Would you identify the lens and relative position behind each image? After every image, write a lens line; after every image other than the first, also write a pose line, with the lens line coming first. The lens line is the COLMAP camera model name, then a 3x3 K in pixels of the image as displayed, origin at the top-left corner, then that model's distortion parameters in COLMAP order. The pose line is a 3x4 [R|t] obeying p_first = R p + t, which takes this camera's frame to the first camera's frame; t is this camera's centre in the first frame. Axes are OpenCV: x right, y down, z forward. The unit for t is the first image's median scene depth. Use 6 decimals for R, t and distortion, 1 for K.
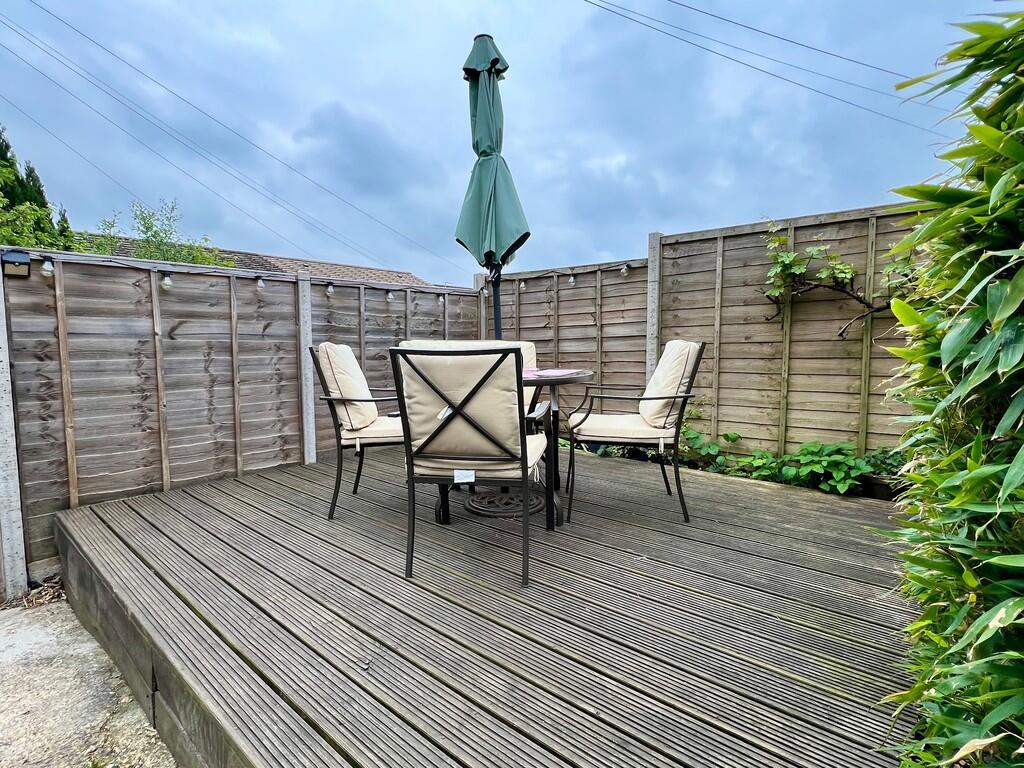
lens RADIAL K [[510.1, 0, 506.5], [0, 510.1, 382.9], [0, 0, 1]] dist [-0.002214, -0.001048]
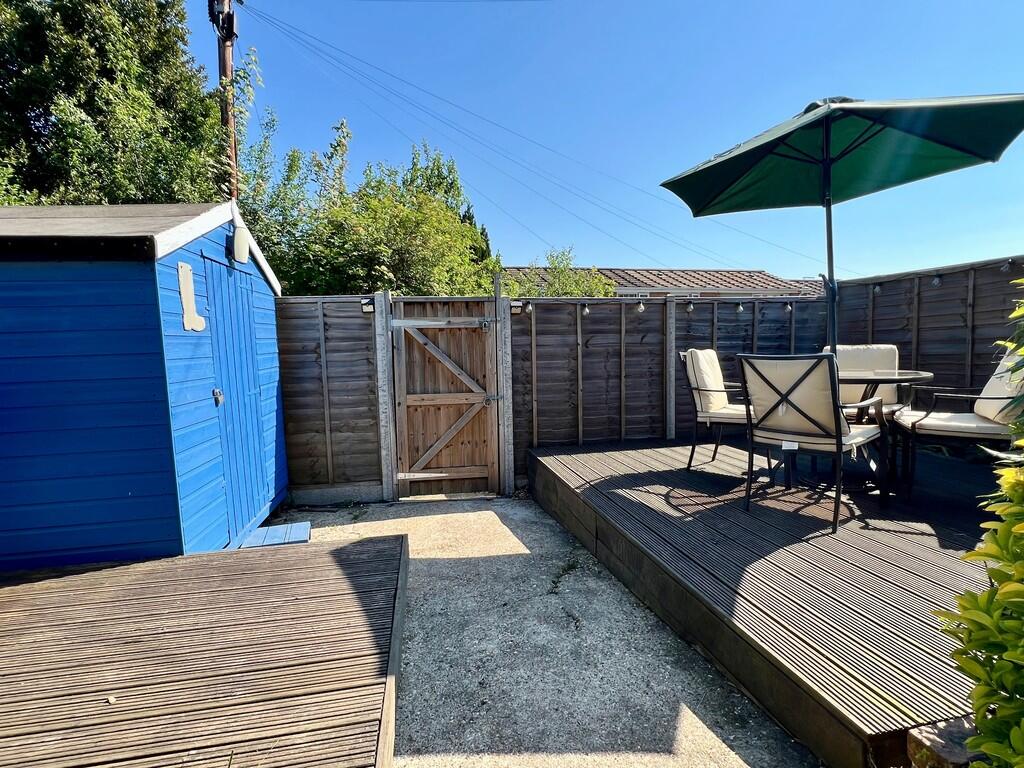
lens RADIAL K [[501.7, 0, 512.0], [0, 501.7, 384.0], [0, 0, 1]] dist [0.001264, 0.000082]
pose [[0.796124, 0.031082, -0.604334, 0.080009], [-0.028319, 0.999499, 0.014100, 0.008693], [0.604470, 0.005889, 0.796606, -0.326274]]
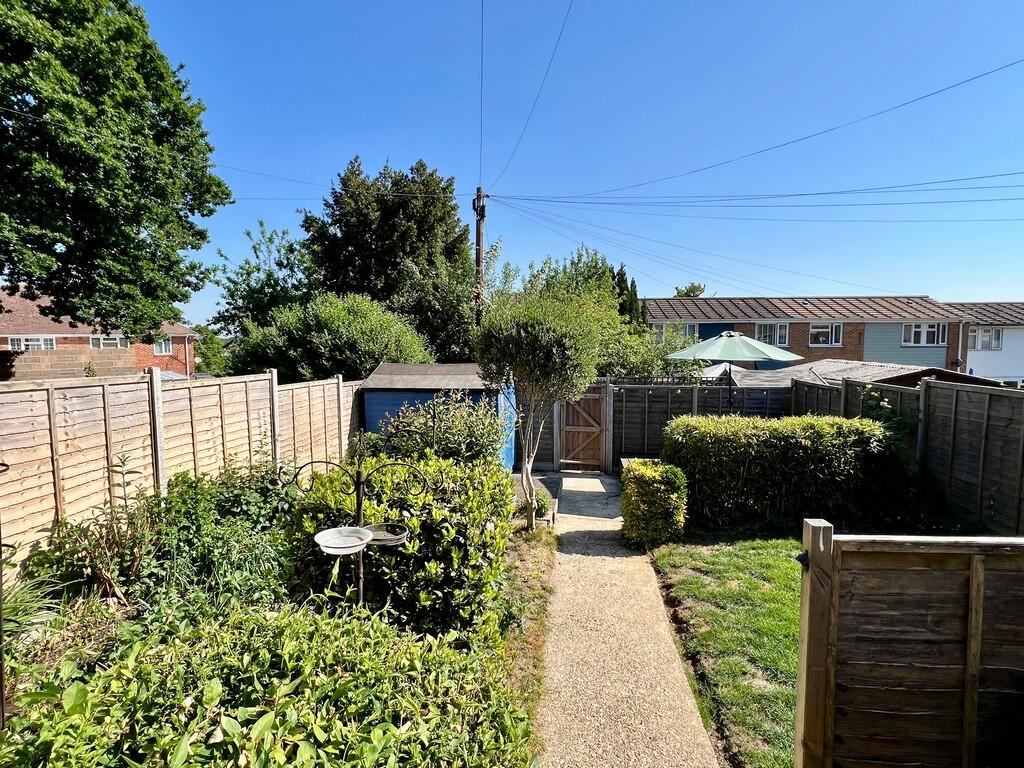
lens RADIAL K [[510.1, 0, 506.5], [0, 510.1, 382.9], [0, 0, 1]] dist [-0.002214, -0.001048]
pose [[0.548839, 0.070794, -0.832925, 1.450647], [-0.063994, 0.997042, 0.042575, -0.311905], [0.833475, 0.029936, 0.551746, -1.478906]]
